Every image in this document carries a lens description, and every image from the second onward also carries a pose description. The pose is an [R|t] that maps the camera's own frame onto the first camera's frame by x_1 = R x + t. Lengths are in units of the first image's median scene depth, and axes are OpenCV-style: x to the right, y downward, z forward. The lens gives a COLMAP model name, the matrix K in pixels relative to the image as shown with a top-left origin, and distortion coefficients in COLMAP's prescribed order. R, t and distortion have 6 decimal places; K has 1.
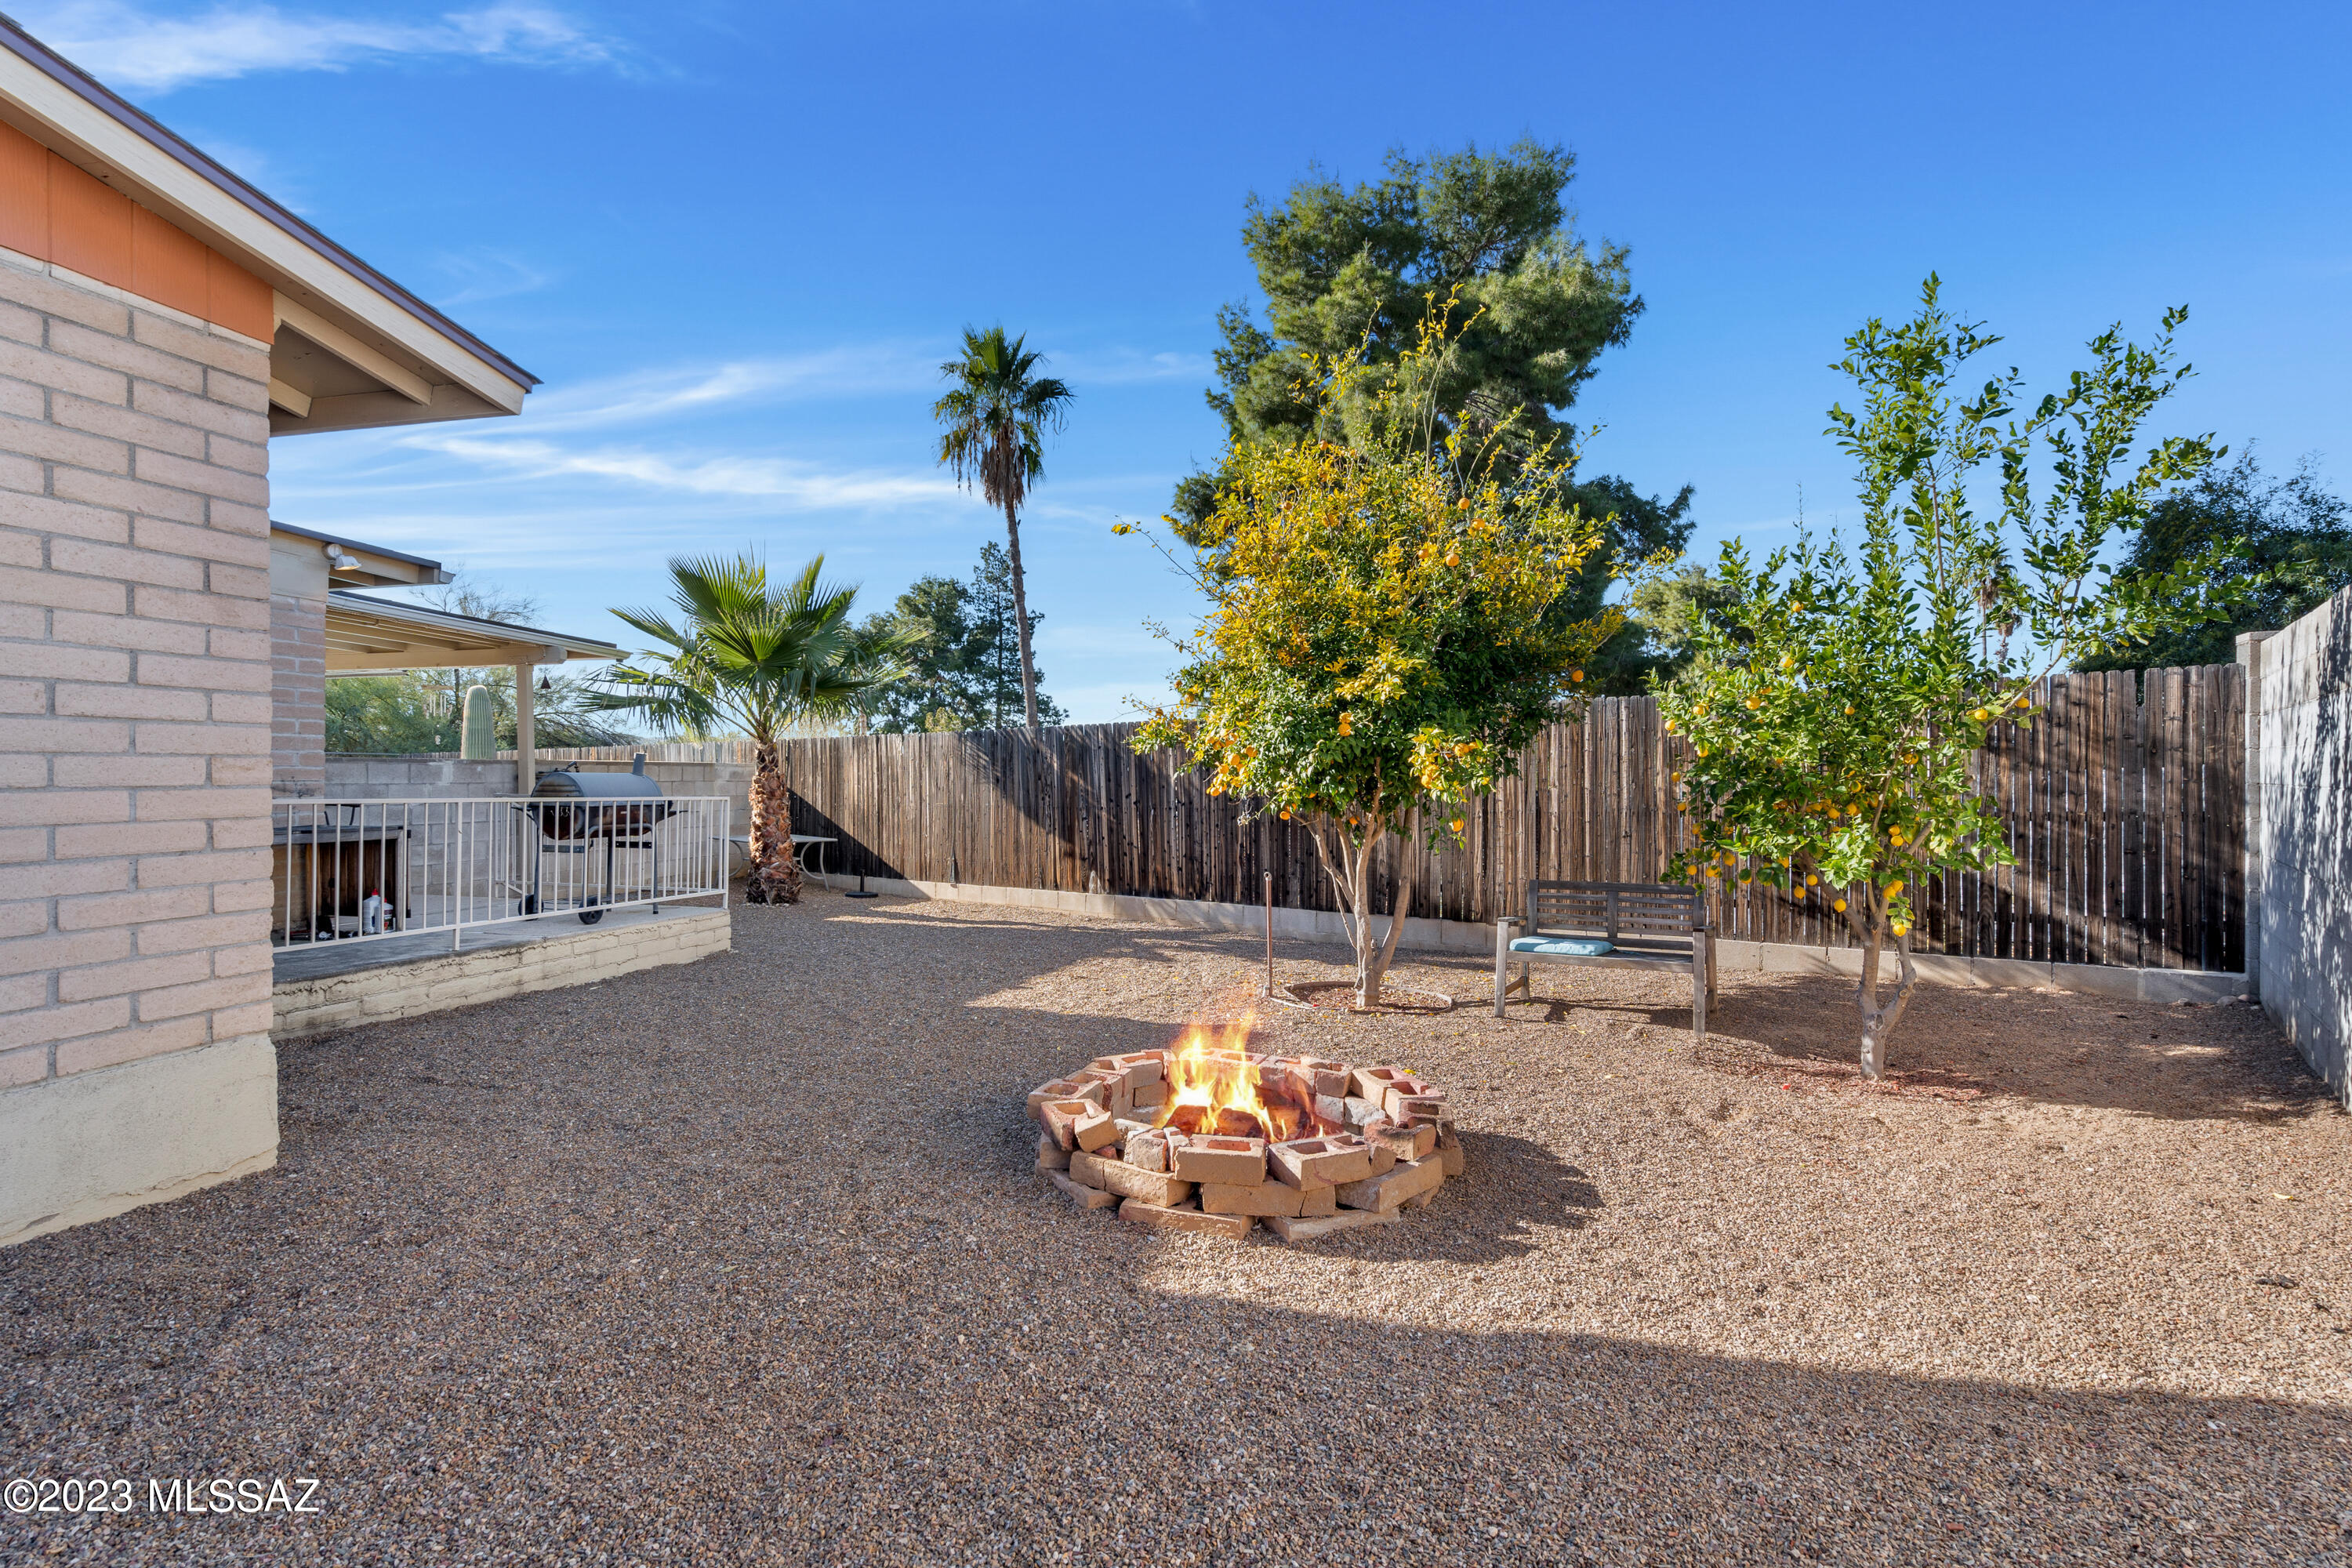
lens RADIAL K [[1103.6, 0, 1172.8], [0, 1103.6, 772.5], [0, 0, 1]] dist [0.000183, 0.000345]
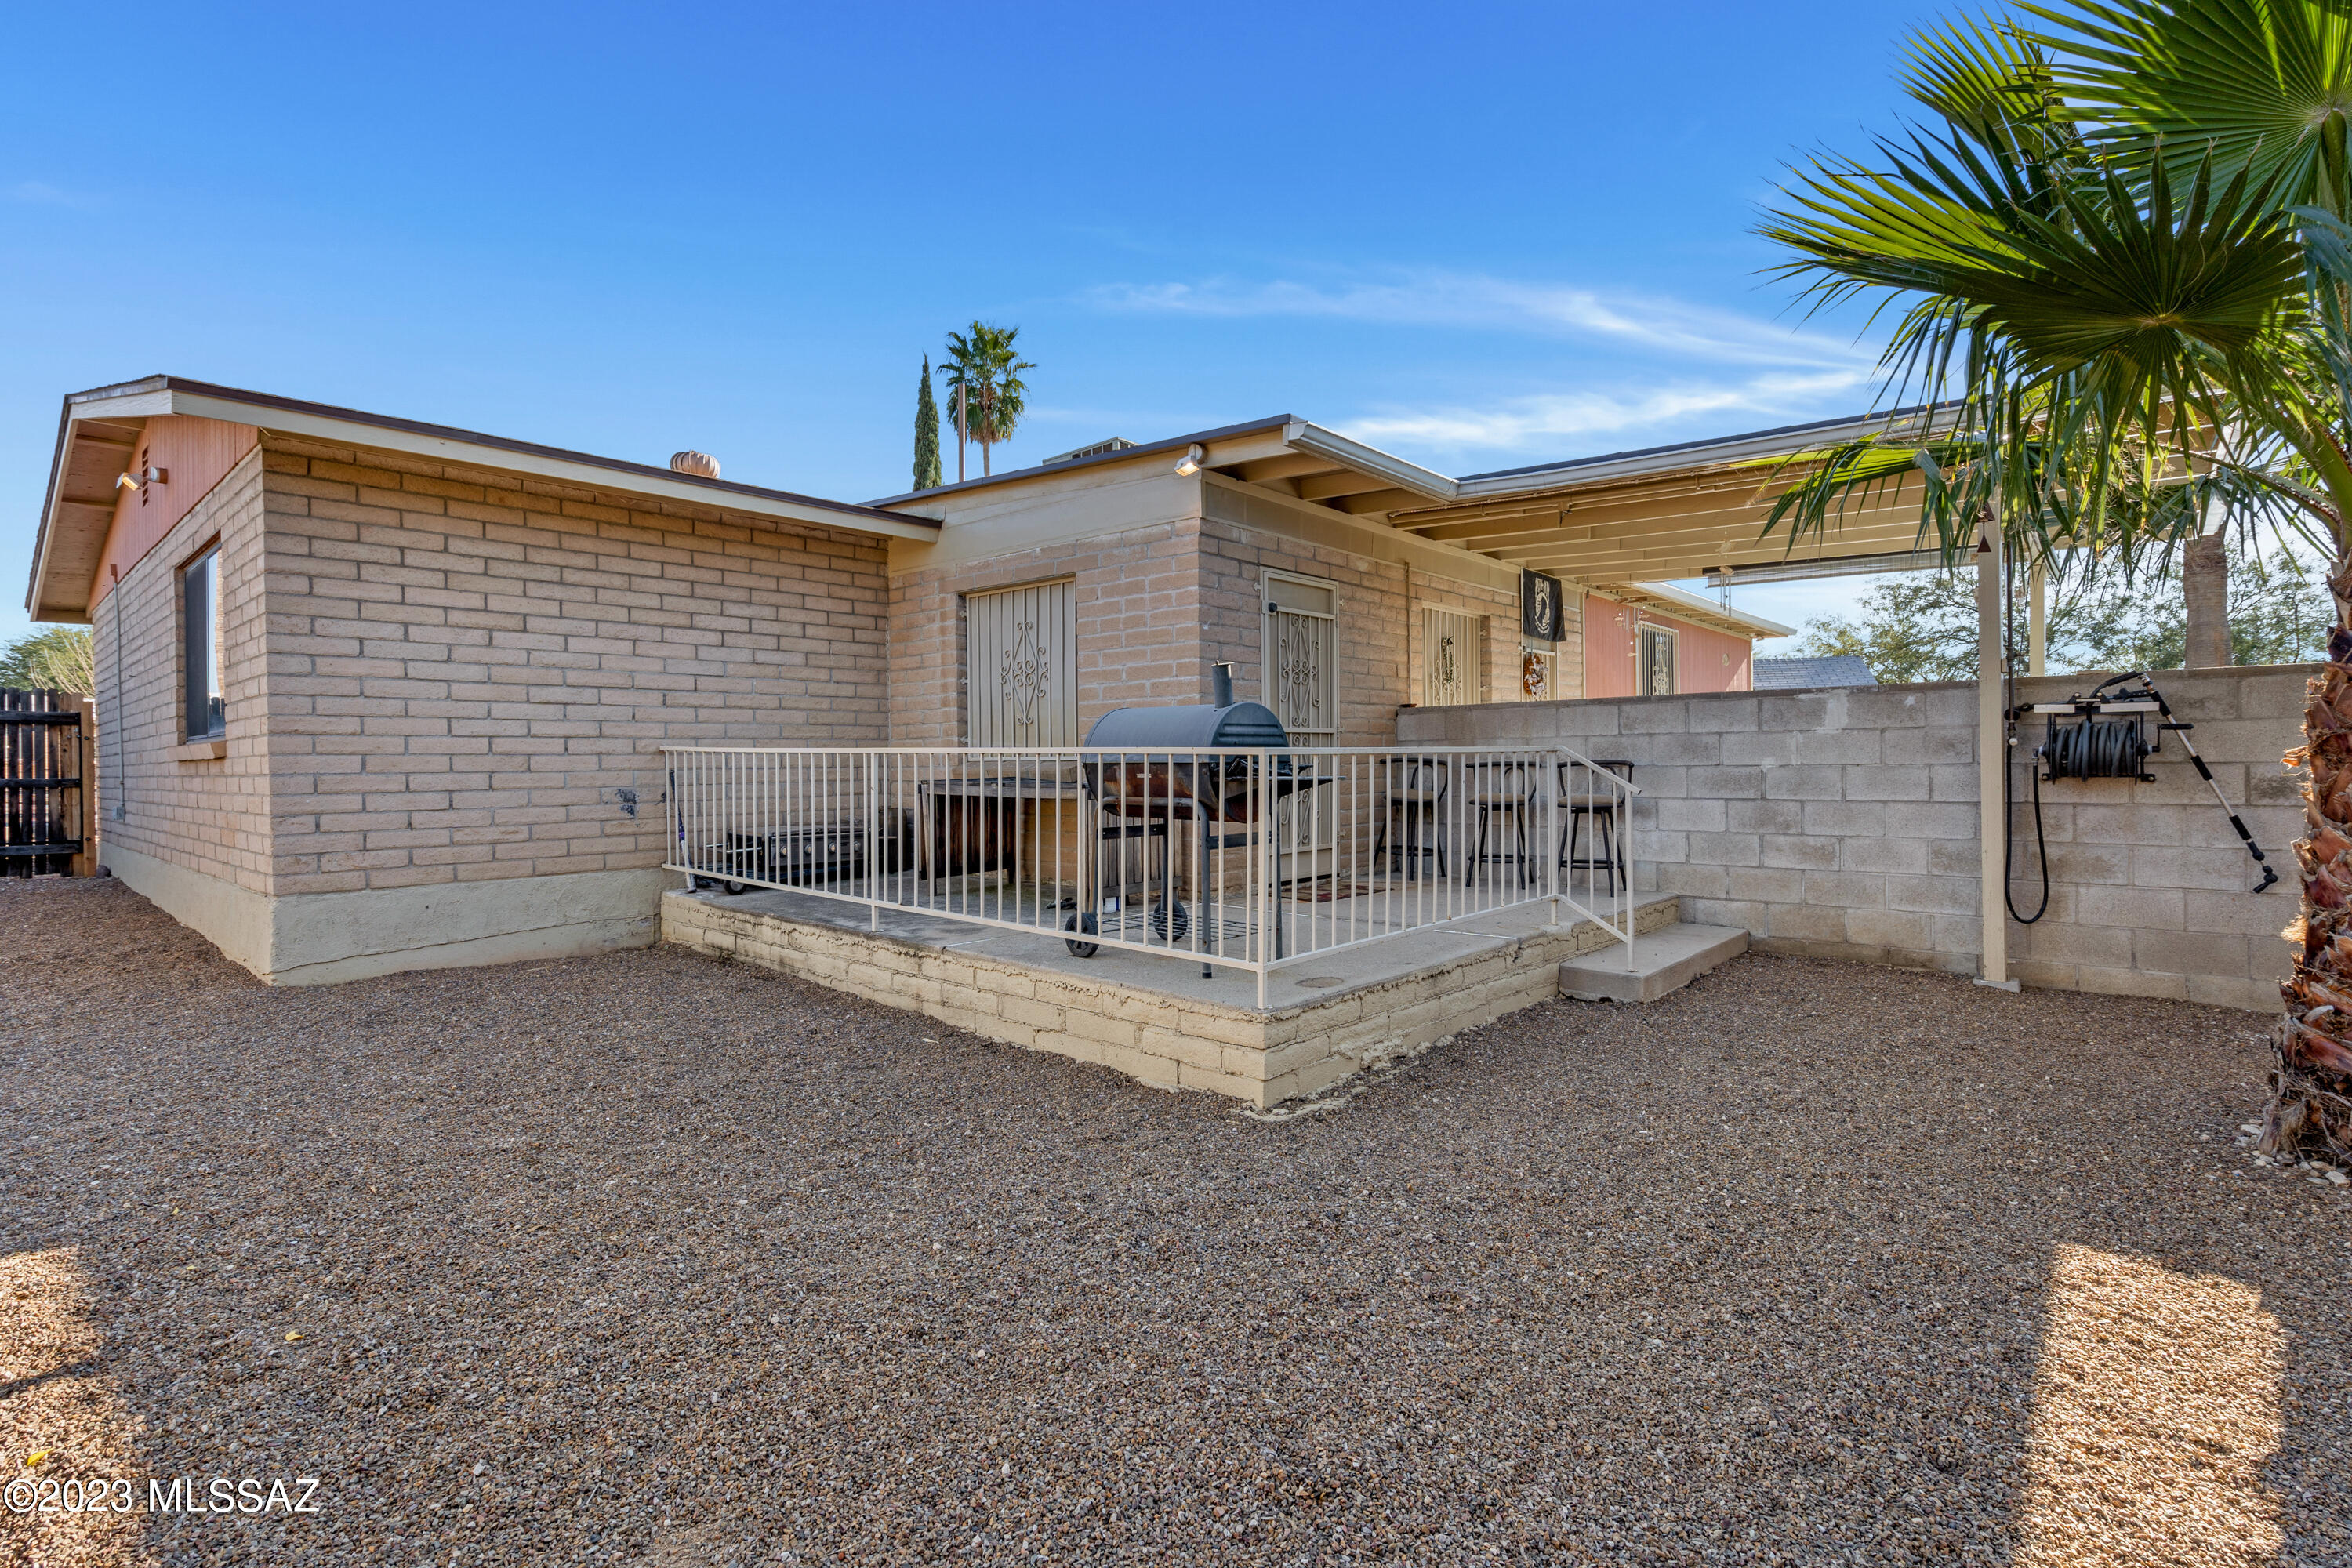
lens RADIAL K [[1103.6, 0, 1172.8], [0, 1103.6, 772.5], [0, 0, 1]] dist [0.000183, 0.000345]
pose [[-0.447828, 0.015003, -0.893994, -0.013668], [0.012127, 0.999869, 0.010705, 0.040964], [0.894038, -0.006047, -0.447951, 1.791849]]
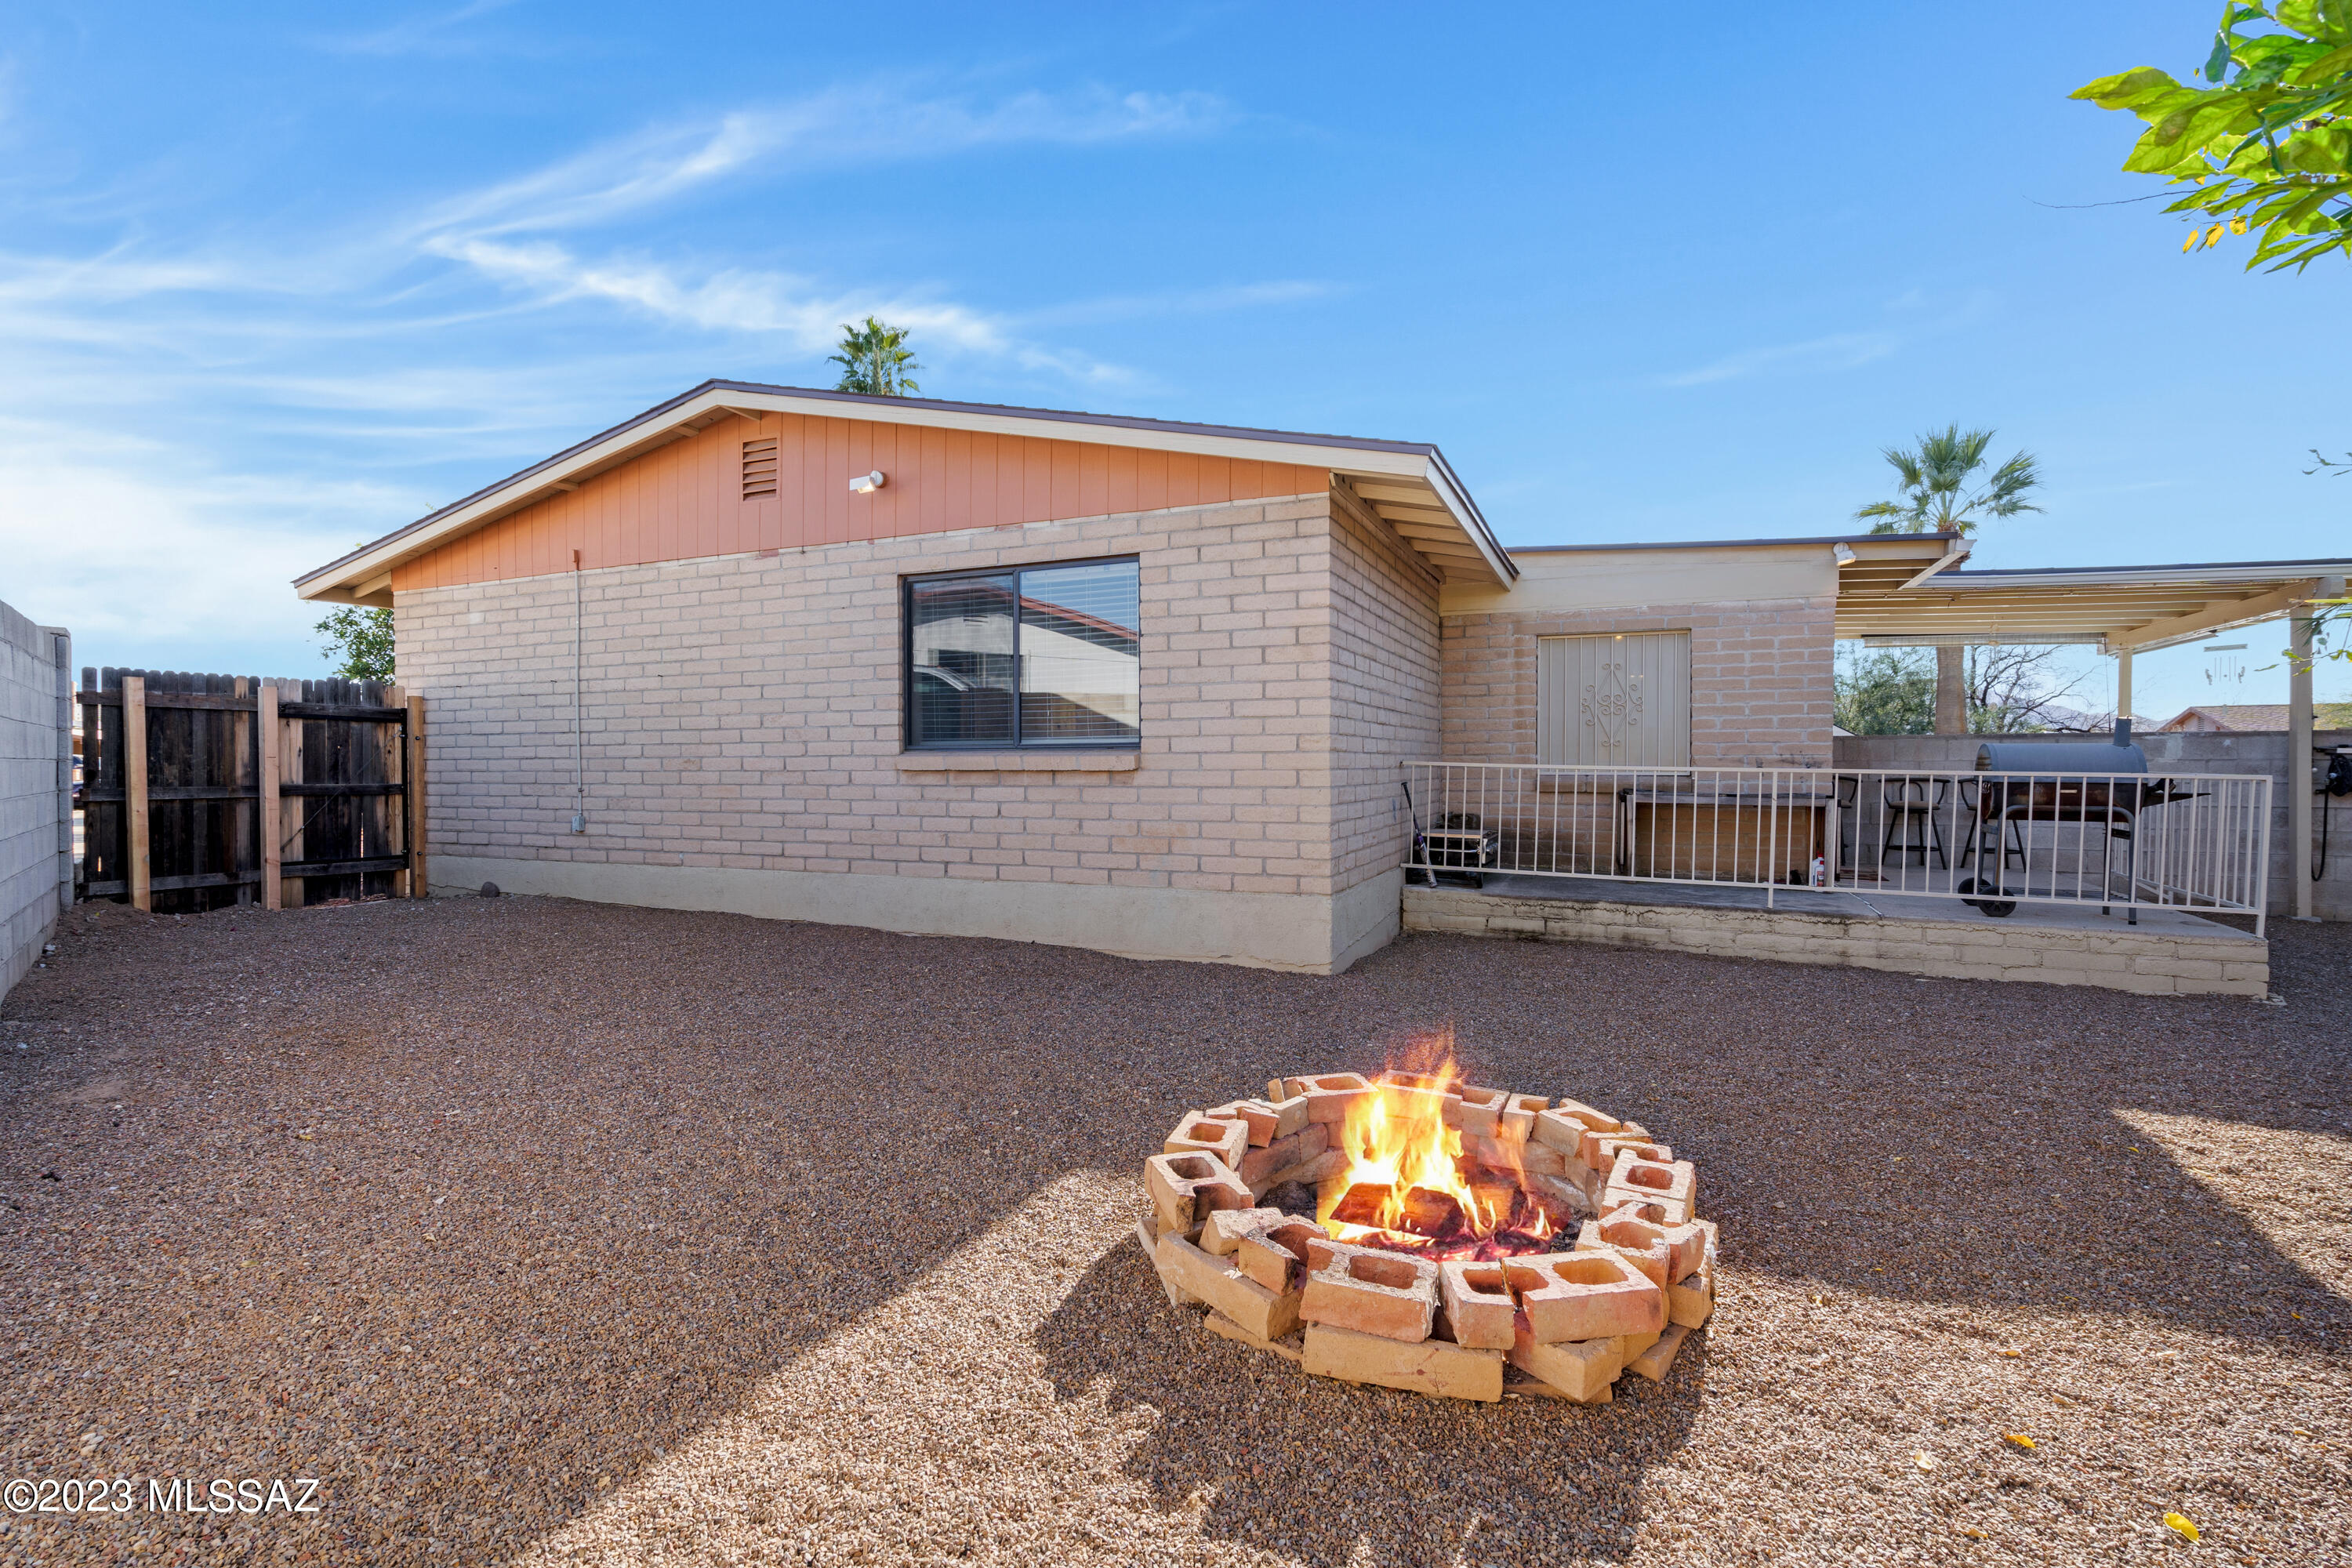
lens RADIAL K [[1093.0, 0, 1179.8], [0, 1093.0, 763.9], [0, 0, 1]] dist [-0.005490, 0.002025]
pose [[-0.158065, 0.002323, -0.987426, 0.576114], [0.002574, 0.999995, 0.001941, 0.017900], [0.987425, -0.002235, -0.158070, 0.679641]]
